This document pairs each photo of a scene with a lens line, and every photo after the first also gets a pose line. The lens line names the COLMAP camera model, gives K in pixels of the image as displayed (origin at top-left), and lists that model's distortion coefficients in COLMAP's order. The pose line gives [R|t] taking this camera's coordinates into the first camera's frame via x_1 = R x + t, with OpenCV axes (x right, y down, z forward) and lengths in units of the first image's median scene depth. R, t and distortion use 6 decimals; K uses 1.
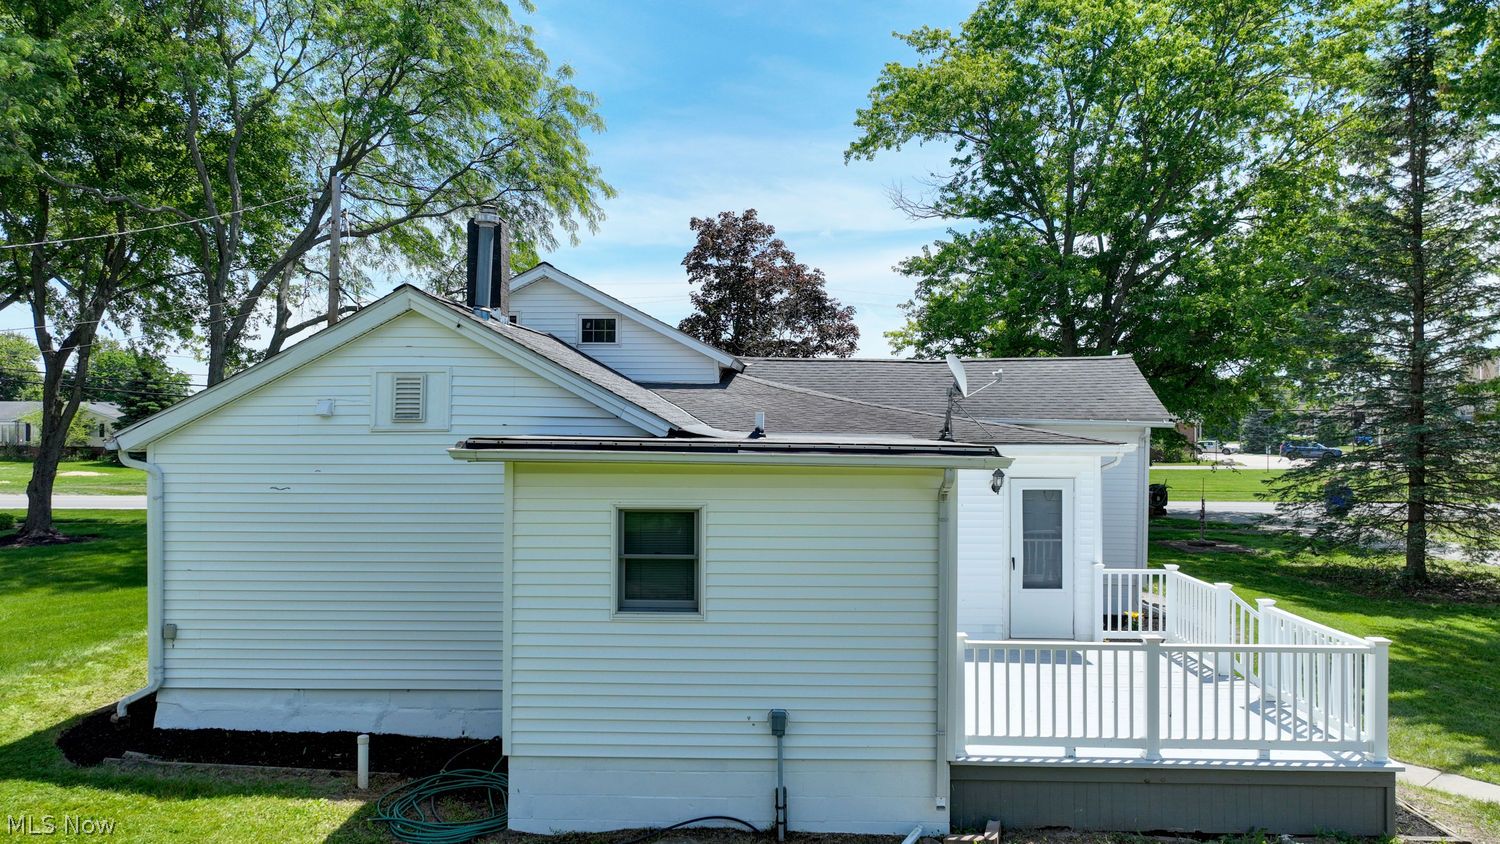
lens RADIAL K [[1055.7, 0, 744.1], [0, 1055.7, 421.7], [0, 0, 1]] dist [-0.000838, 0.021900]
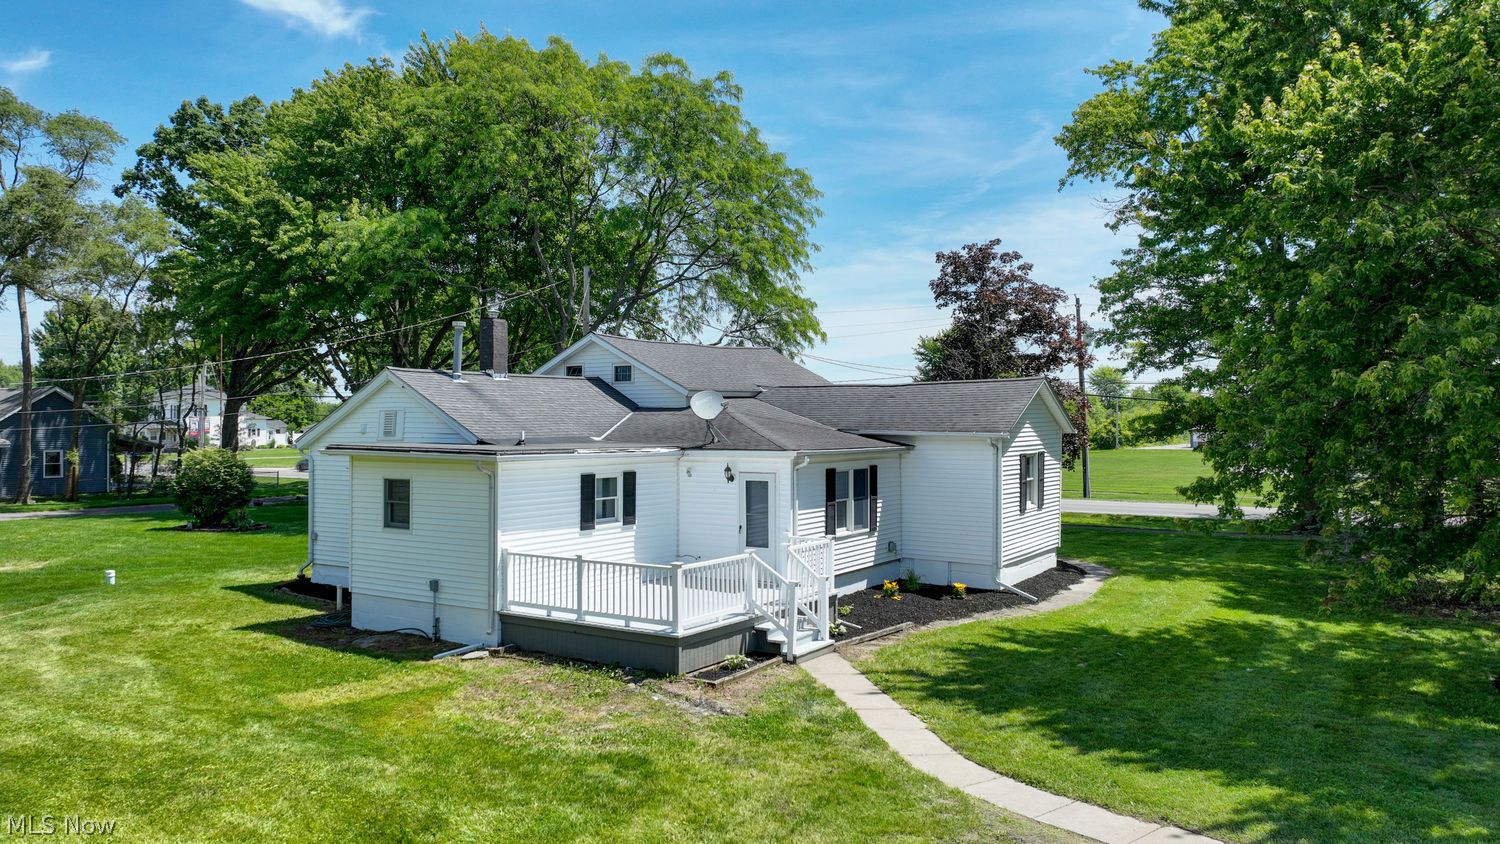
lens RADIAL K [[1055.7, 0, 744.1], [0, 1055.7, 421.7], [0, 0, 1]] dist [-0.000838, 0.021900]
pose [[0.844731, -0.011063, -0.535076, 1.303311], [0.009567, 0.999939, -0.005571, -0.009622], [0.535105, -0.000413, 0.844785, -0.317564]]
